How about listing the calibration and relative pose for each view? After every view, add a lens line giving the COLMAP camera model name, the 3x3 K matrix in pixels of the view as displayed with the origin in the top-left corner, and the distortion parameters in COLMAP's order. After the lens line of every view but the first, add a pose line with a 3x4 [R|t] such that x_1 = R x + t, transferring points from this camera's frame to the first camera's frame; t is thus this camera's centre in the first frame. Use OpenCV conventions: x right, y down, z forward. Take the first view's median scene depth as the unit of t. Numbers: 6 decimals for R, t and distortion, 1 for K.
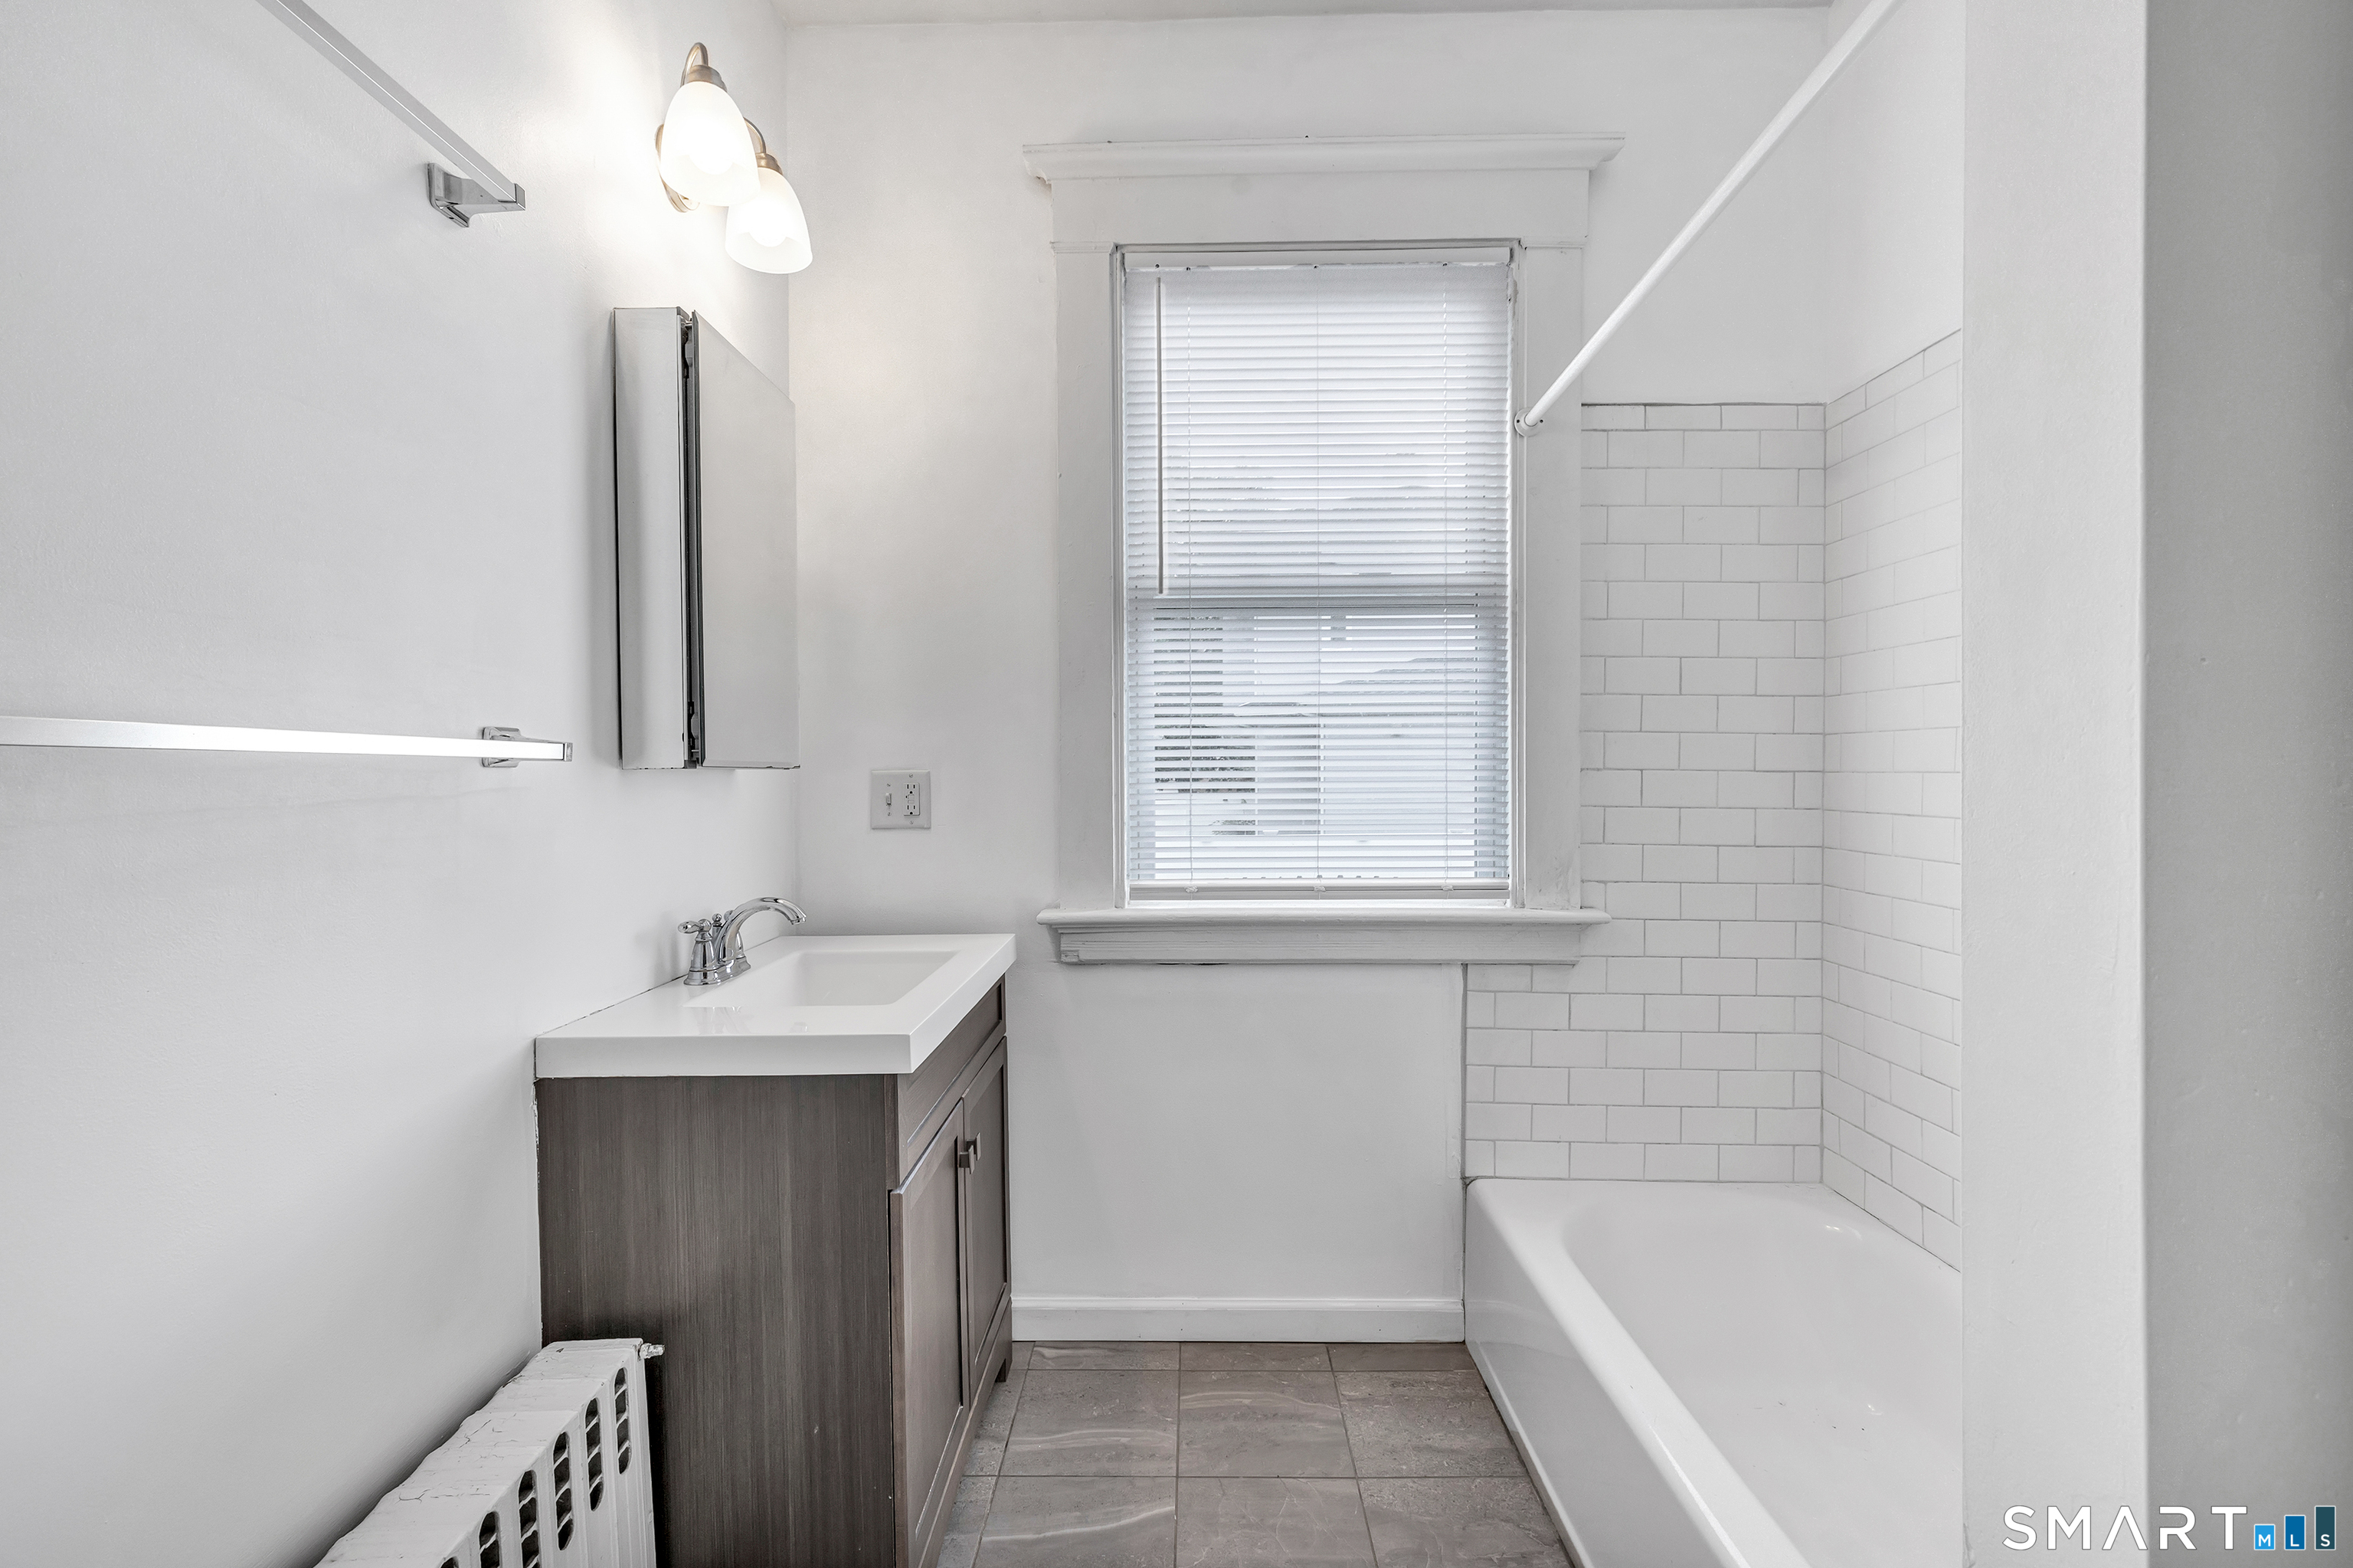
lens RADIAL K [[1008.8, 0, 1178.5], [0, 1008.8, 797.0], [0, 0, 1]] dist [-0.001196, 0.000438]
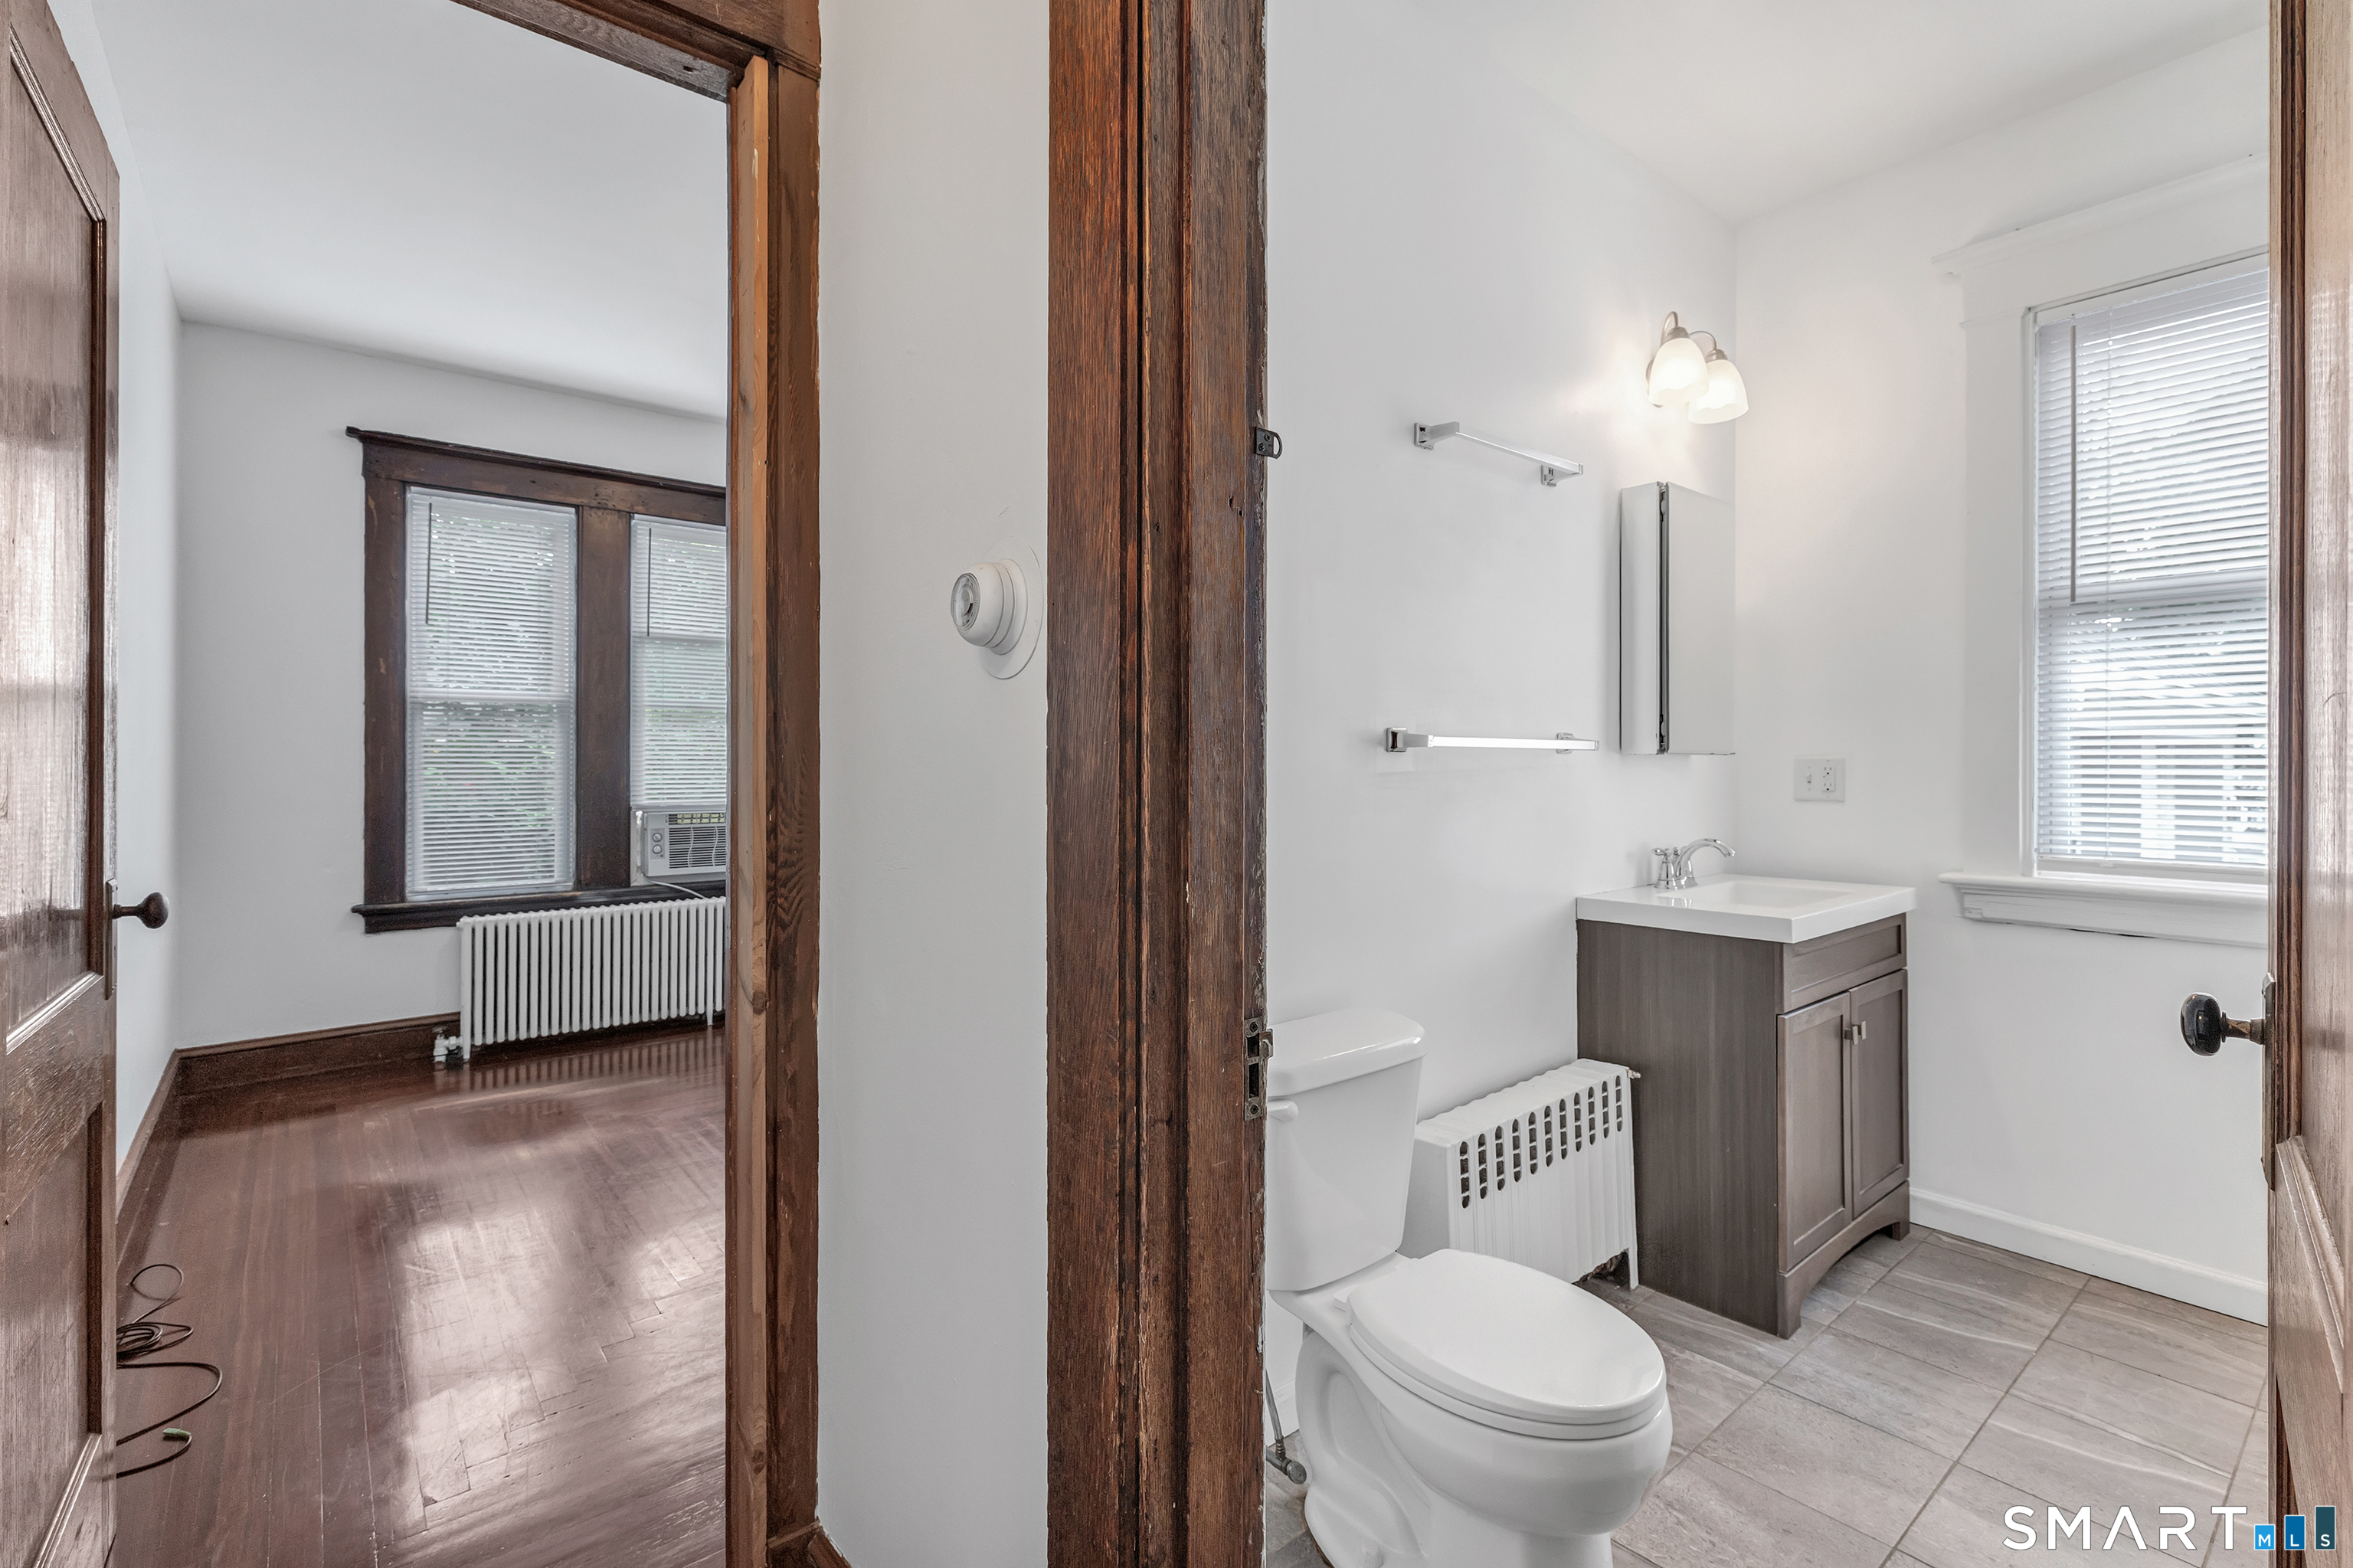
lens RADIAL K [[1035.3, 0, 1190.0], [0, 1035.3, 755.4], [0, 0, 1]] dist [-0.000992, 0.000622]
pose [[0.640161, 0.002705, -0.768236, 0.303273], [-0.023494, 0.999595, -0.016057, 0.017212], [0.767881, 0.028328, 0.639965, -0.631452]]
